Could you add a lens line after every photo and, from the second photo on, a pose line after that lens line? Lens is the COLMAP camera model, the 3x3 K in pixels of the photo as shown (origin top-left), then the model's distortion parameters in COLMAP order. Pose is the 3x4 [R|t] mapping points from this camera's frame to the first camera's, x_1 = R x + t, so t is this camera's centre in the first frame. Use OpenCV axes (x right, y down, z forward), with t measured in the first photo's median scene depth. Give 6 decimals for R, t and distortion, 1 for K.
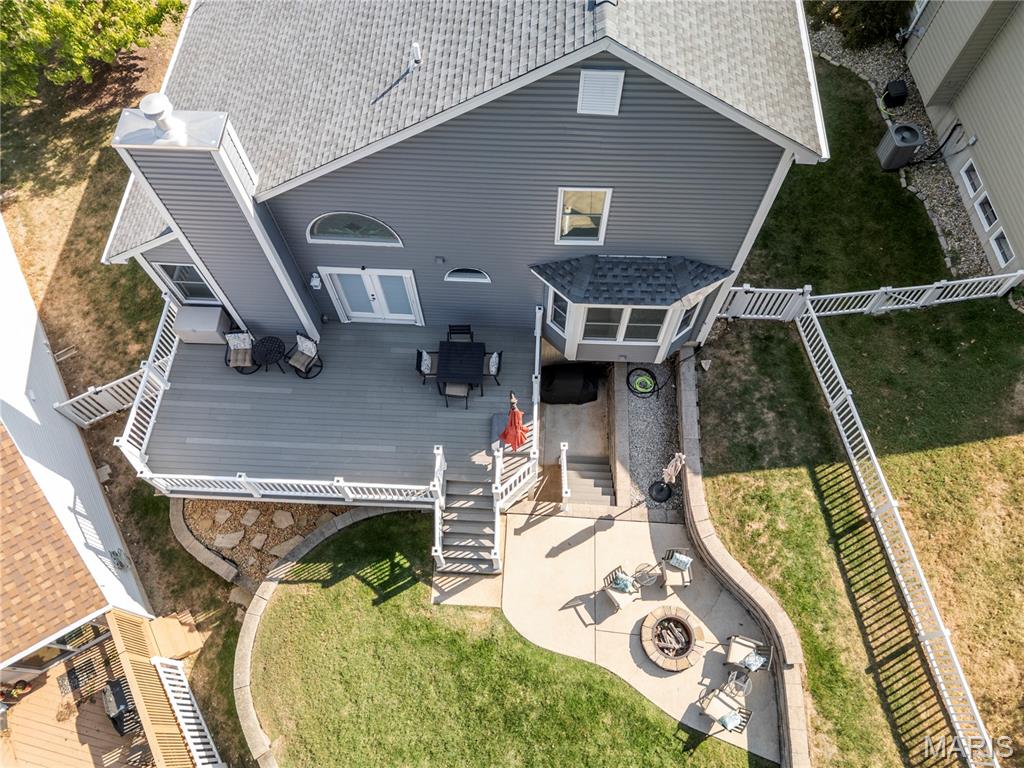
lens RADIAL K [[718.6, 0, 512.0], [0, 718.6, 384.0], [0, 0, 1]] dist [0.058072, -0.060967]
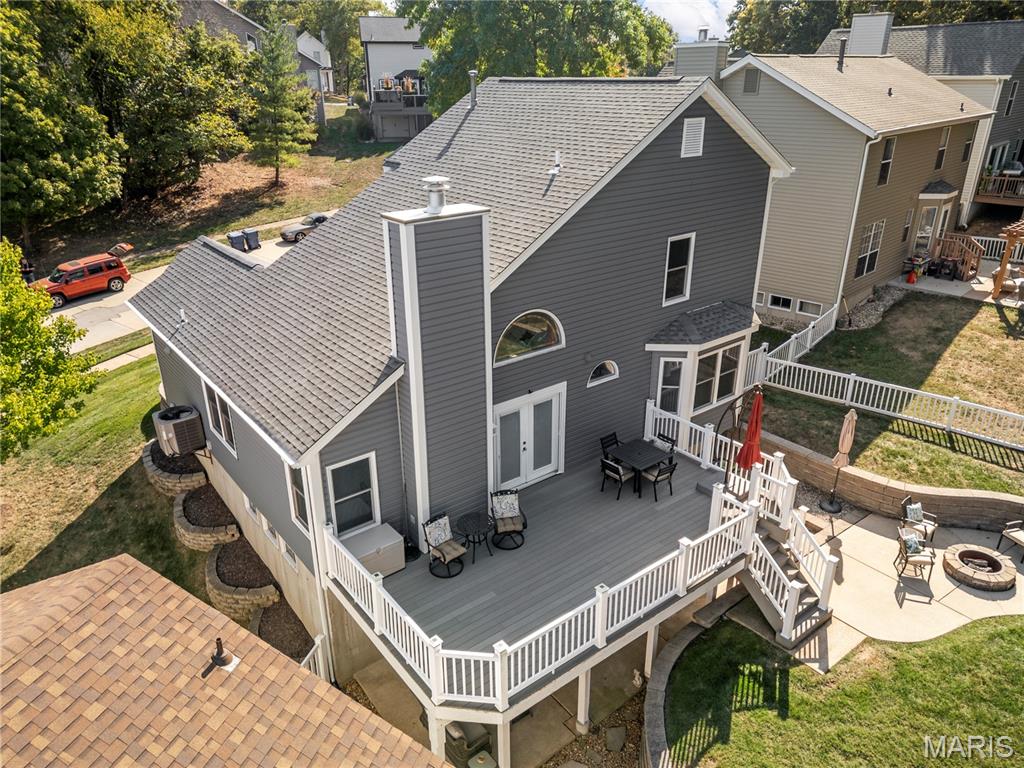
lens RADIAL K [[718.6, 0, 512.0], [0, 718.6, 384.0], [0, 0, 1]] dist [0.058072, -0.060967]
pose [[0.754137, -0.252848, 0.606090, -0.781116], [0.590196, 0.665688, -0.456649, 0.253238], [-0.288004, 0.702087, 0.651250, 0.344611]]
